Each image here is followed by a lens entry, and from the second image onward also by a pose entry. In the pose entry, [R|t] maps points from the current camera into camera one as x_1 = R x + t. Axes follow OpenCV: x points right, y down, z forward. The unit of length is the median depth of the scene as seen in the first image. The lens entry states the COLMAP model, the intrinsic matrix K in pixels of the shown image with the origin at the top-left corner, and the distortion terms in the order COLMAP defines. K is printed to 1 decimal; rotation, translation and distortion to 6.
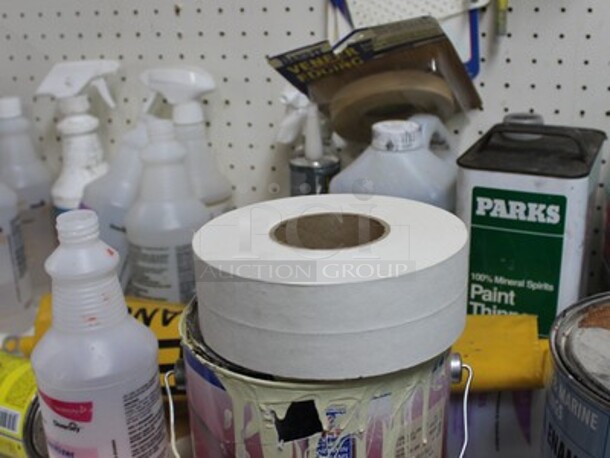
lens RADIAL K [[794.1, 0, 305.0], [0, 794.1, 229.0], [0, 0, 1]] dist [-0.127311, -0.028788]
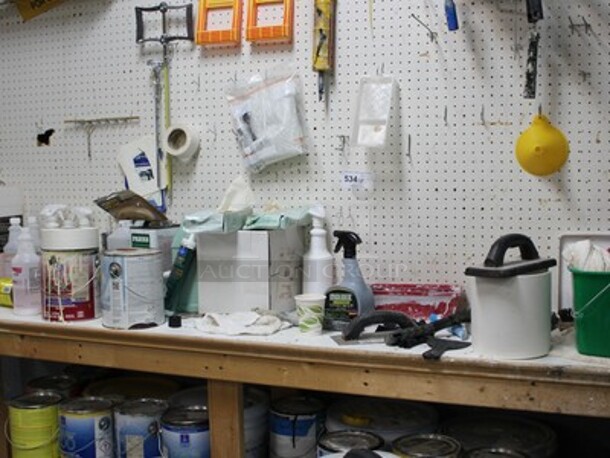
lens RADIAL K [[794.1, 0, 305.0], [0, 794.1, 229.0], [0, 0, 1]] dist [-0.127311, -0.028788]
pose [[0.989777, 0.031116, -0.139185, 1.341486], [-0.066142, 0.964764, -0.254668, 0.715265], [0.126357, 0.261271, 0.956959, -2.151444]]
